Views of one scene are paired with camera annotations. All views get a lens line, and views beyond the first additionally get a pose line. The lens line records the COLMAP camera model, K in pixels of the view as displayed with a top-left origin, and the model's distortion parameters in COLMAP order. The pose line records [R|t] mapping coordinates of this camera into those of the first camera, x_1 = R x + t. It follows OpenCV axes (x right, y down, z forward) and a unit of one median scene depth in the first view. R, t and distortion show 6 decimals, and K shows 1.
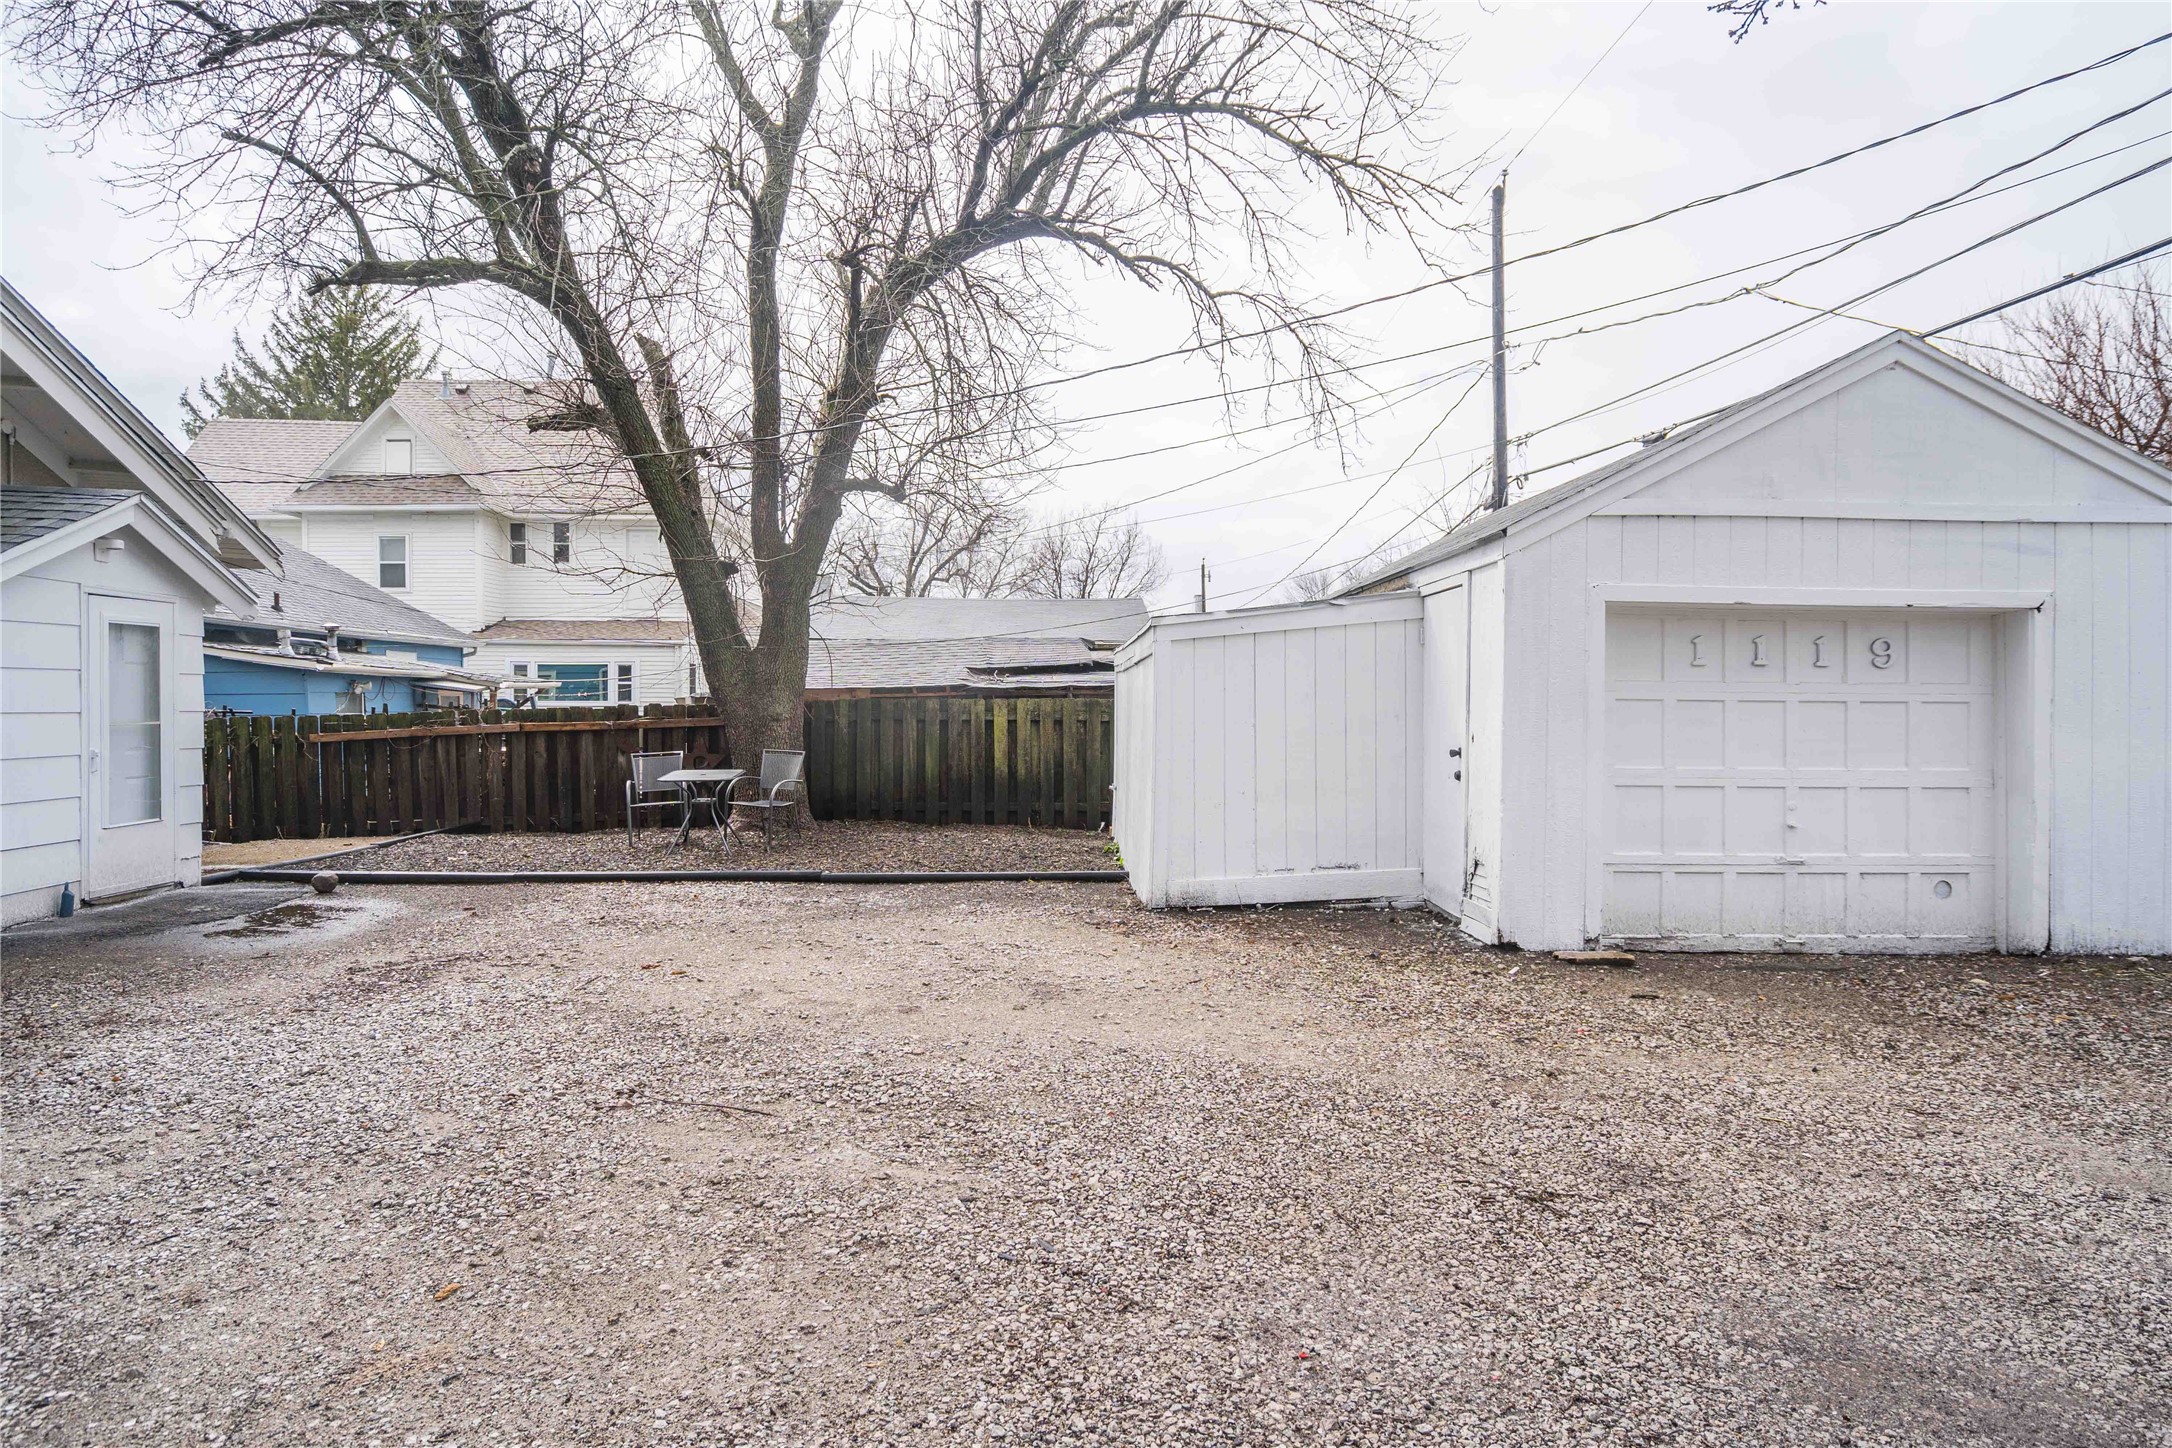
lens RADIAL K [[1259.4, 0, 1086.0], [0, 1259.4, 724.0], [0, 0, 1]] dist [0.000136, 0.000757]
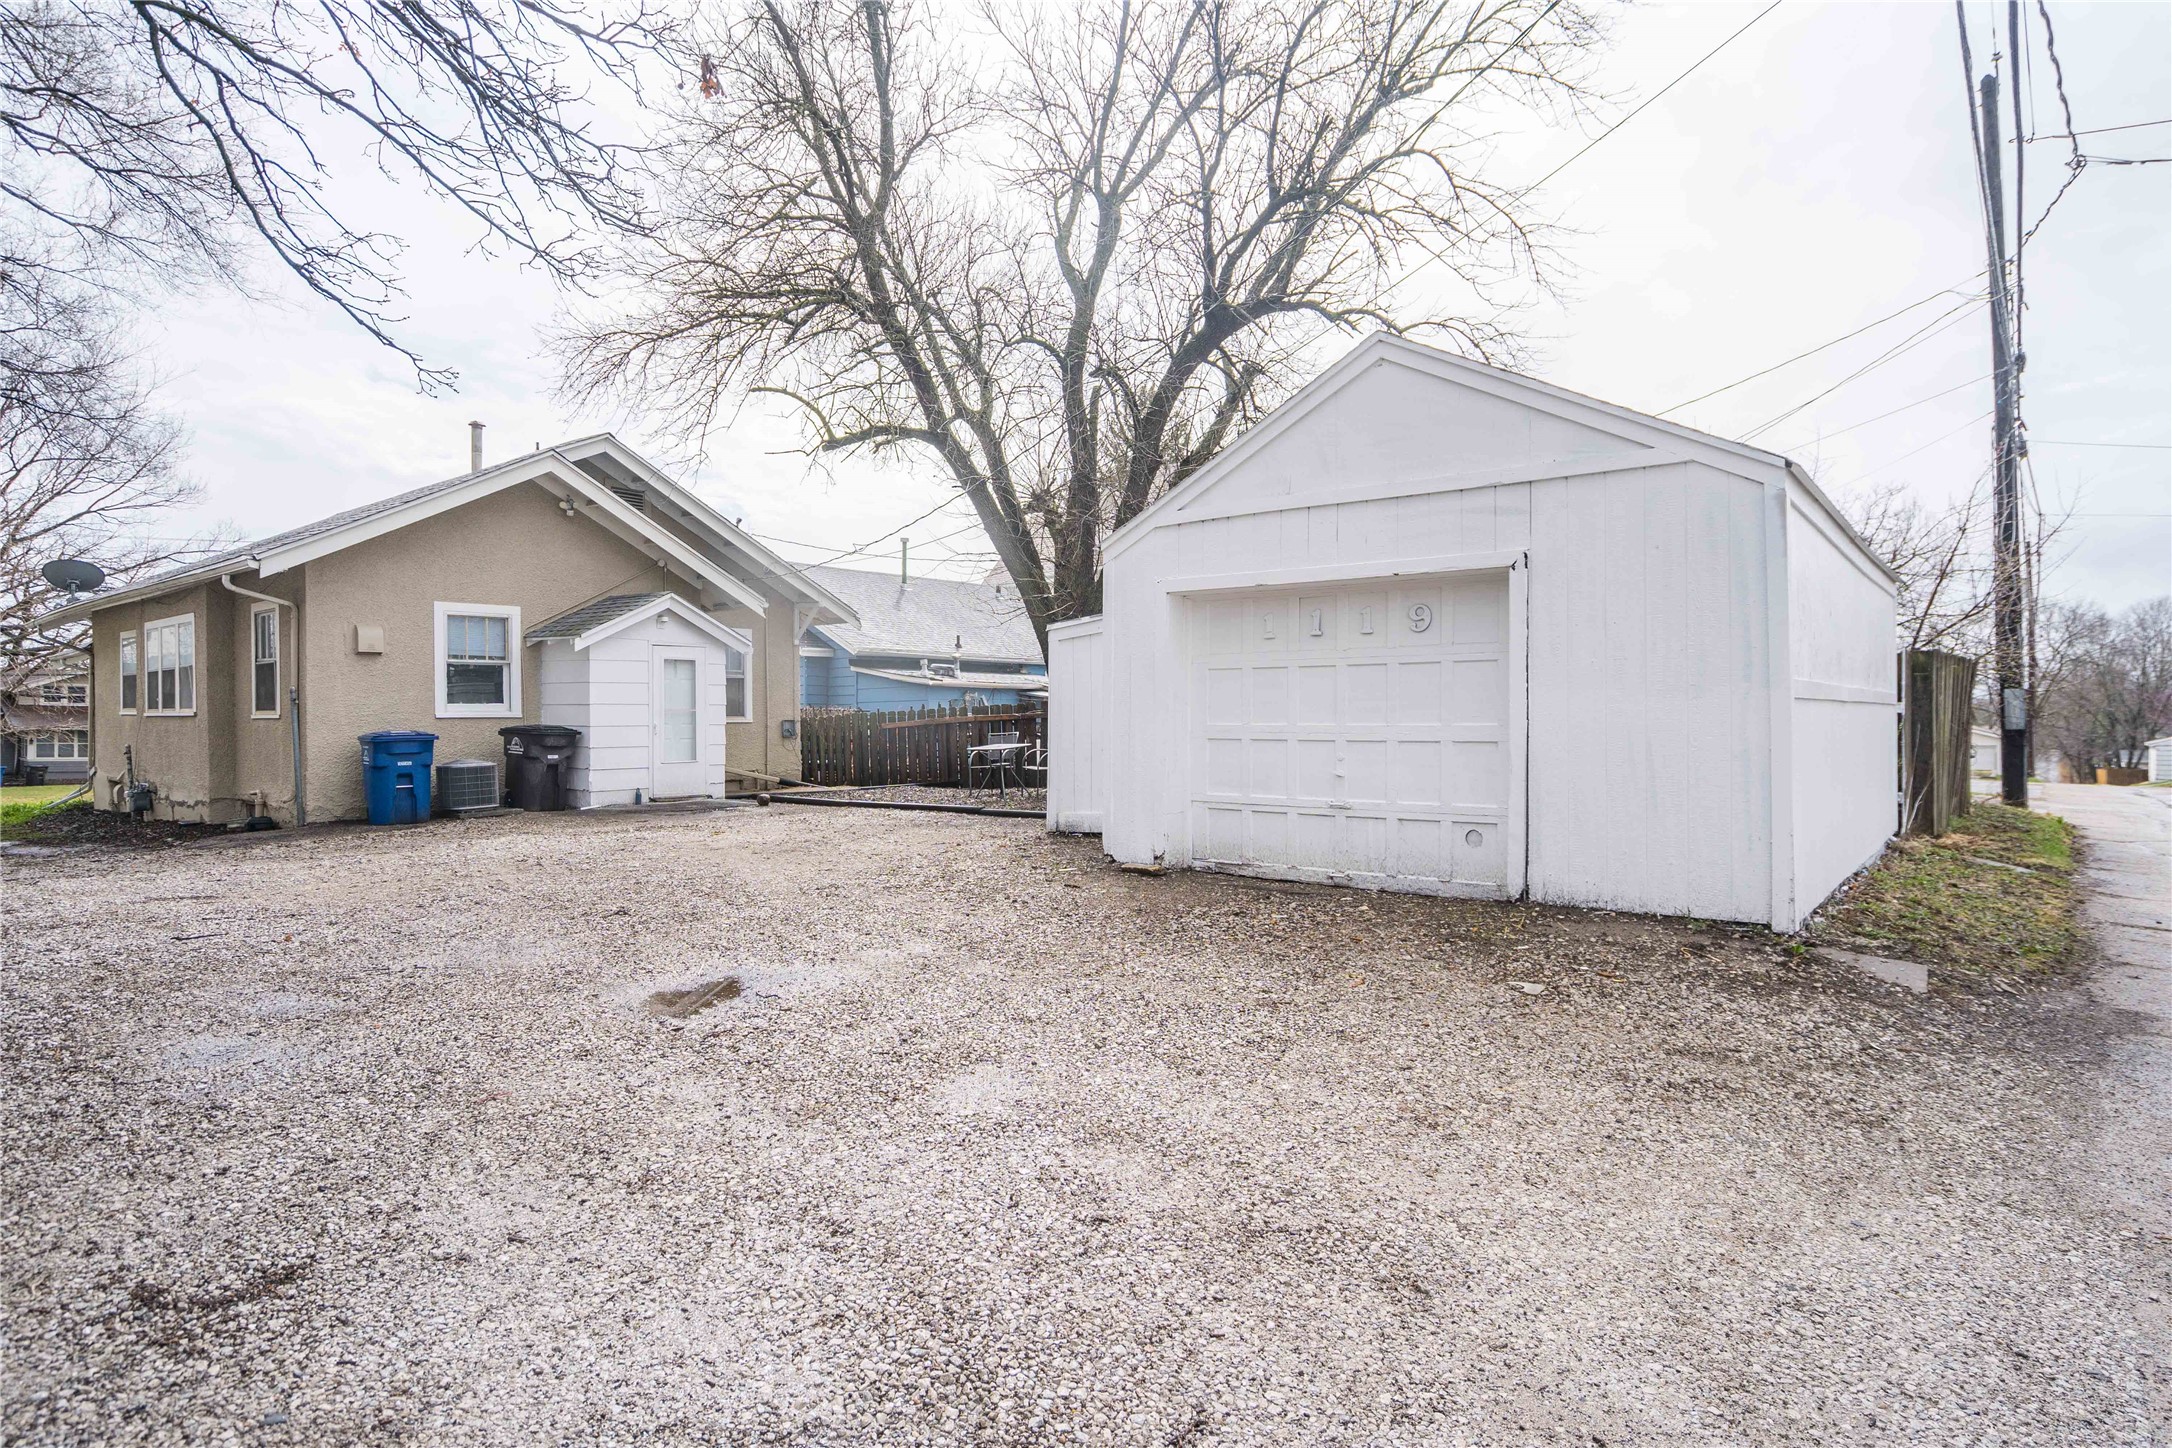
lens RADIAL K [[1200.9, 0, 1074.7], [0, 1200.9, 730.2], [0, 0, 1]] dist [-0.025931, 0.031944]
pose [[0.748028, -0.002482, -0.663663, 0.990449], [-0.002143, 0.999979, -0.006154, 0.043025], [0.663664, 0.006026, 0.748007, 0.023670]]
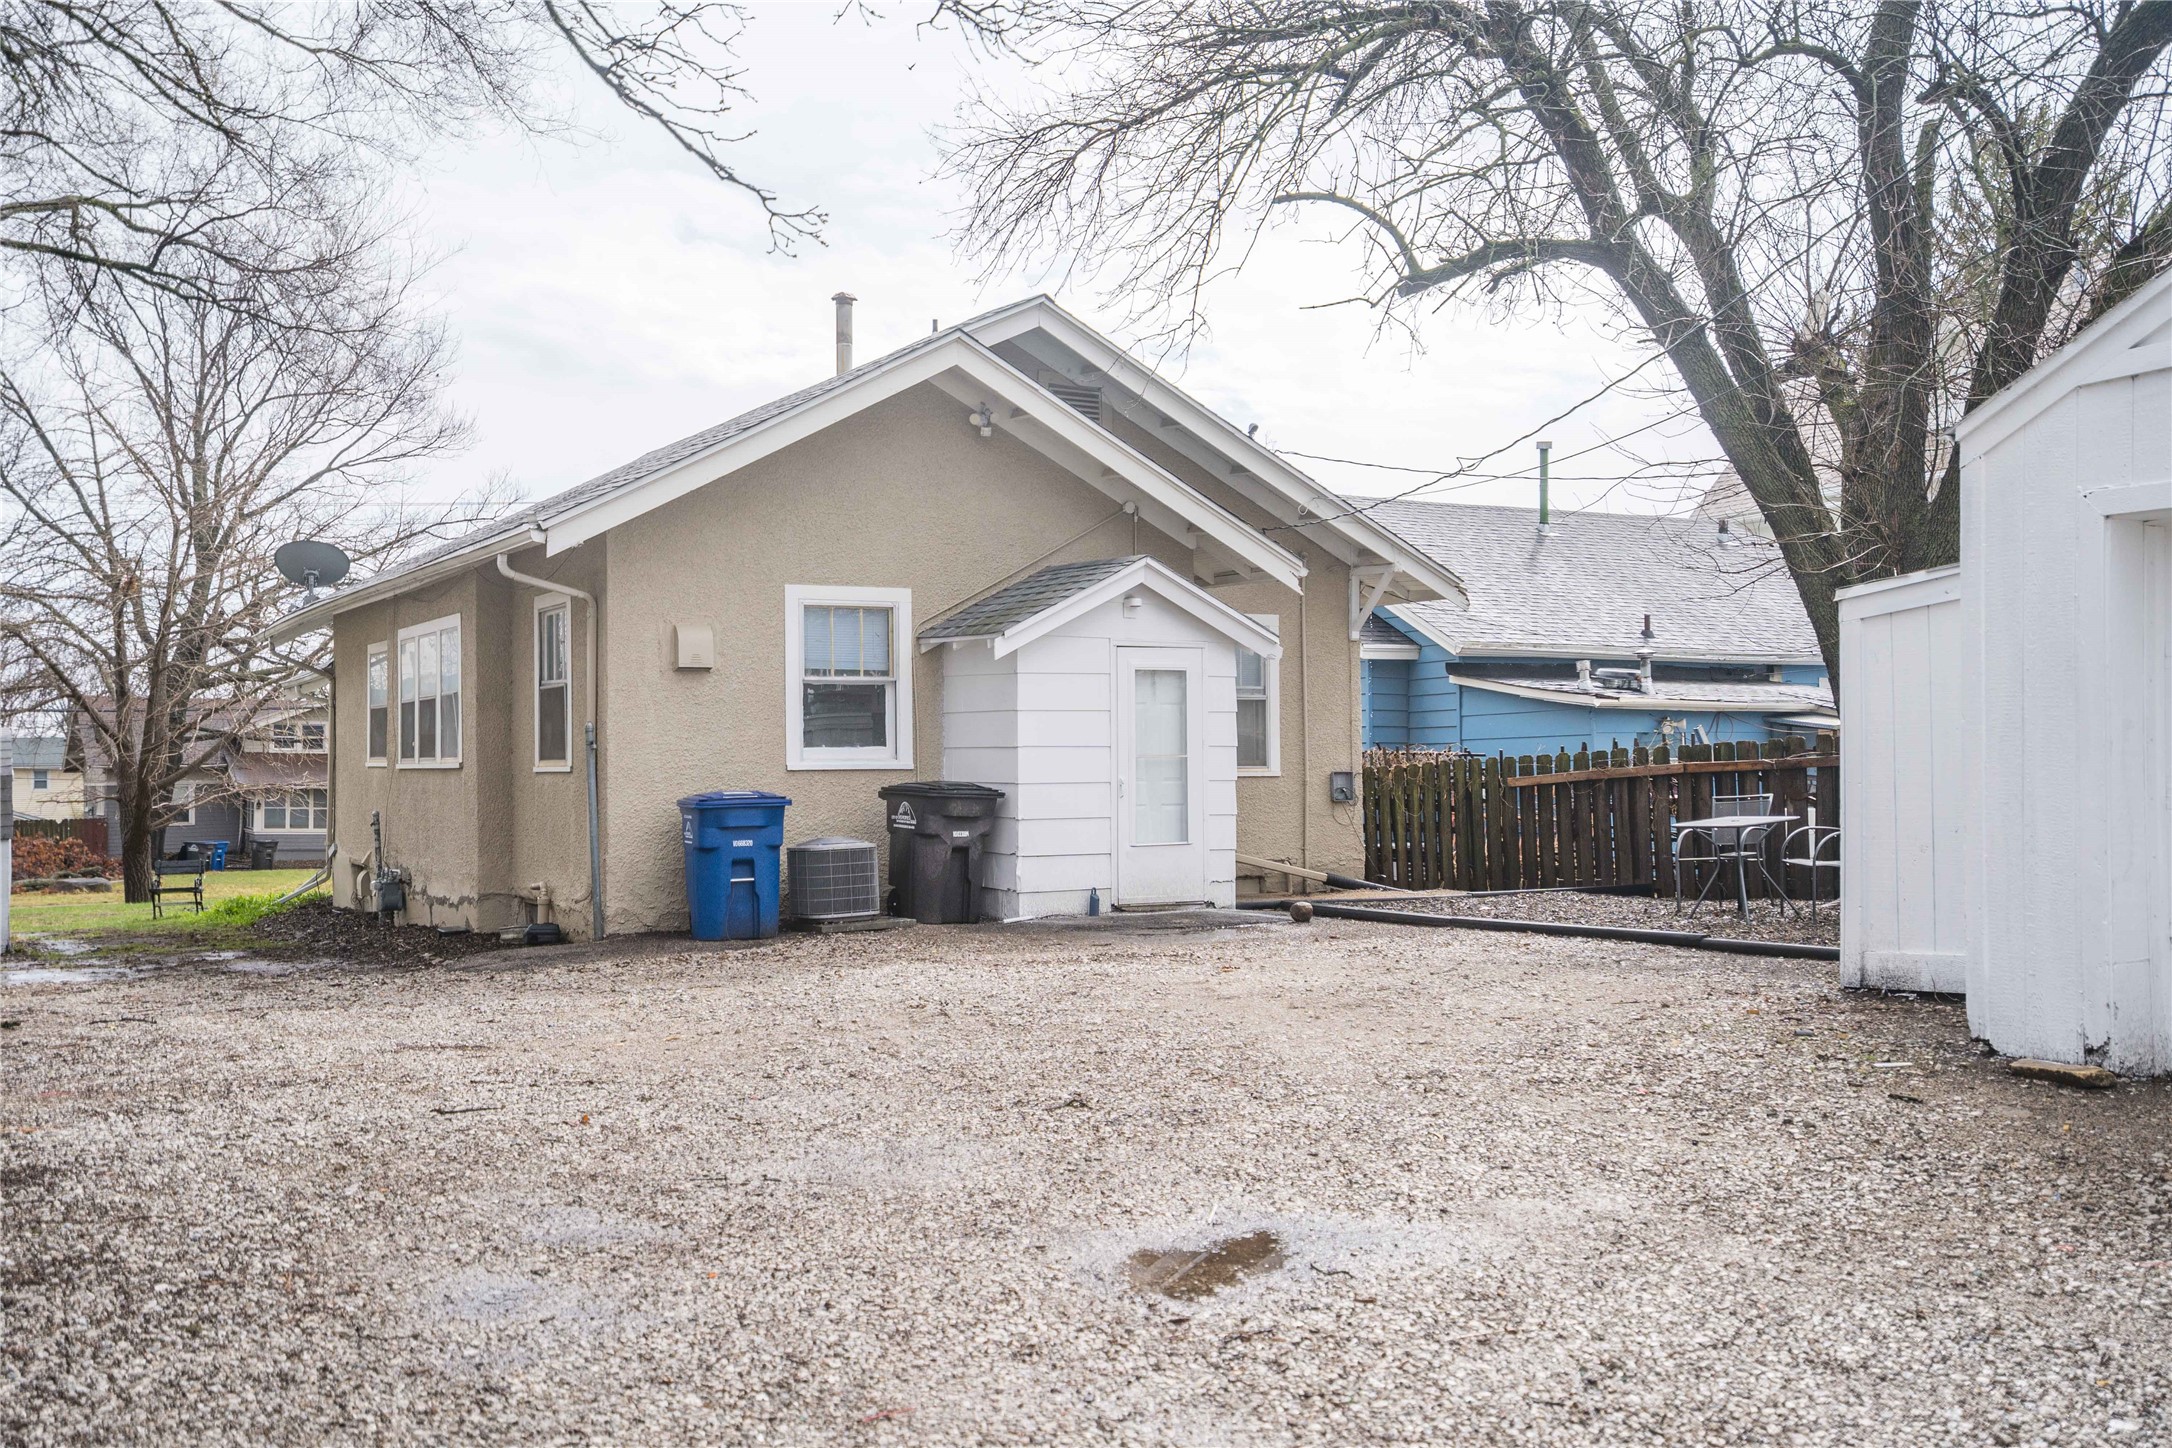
lens RADIAL K [[2129.1, 0, 1075.0], [0, 2129.1, 729.8], [0, 0, 1]] dist [0.061298, 0.128658]
pose [[0.471598, -0.026857, -0.881405, 0.969439], [-0.003303, 0.999475, -0.032222, 0.040572], [0.881807, 0.018107, 0.471262, 0.023871]]
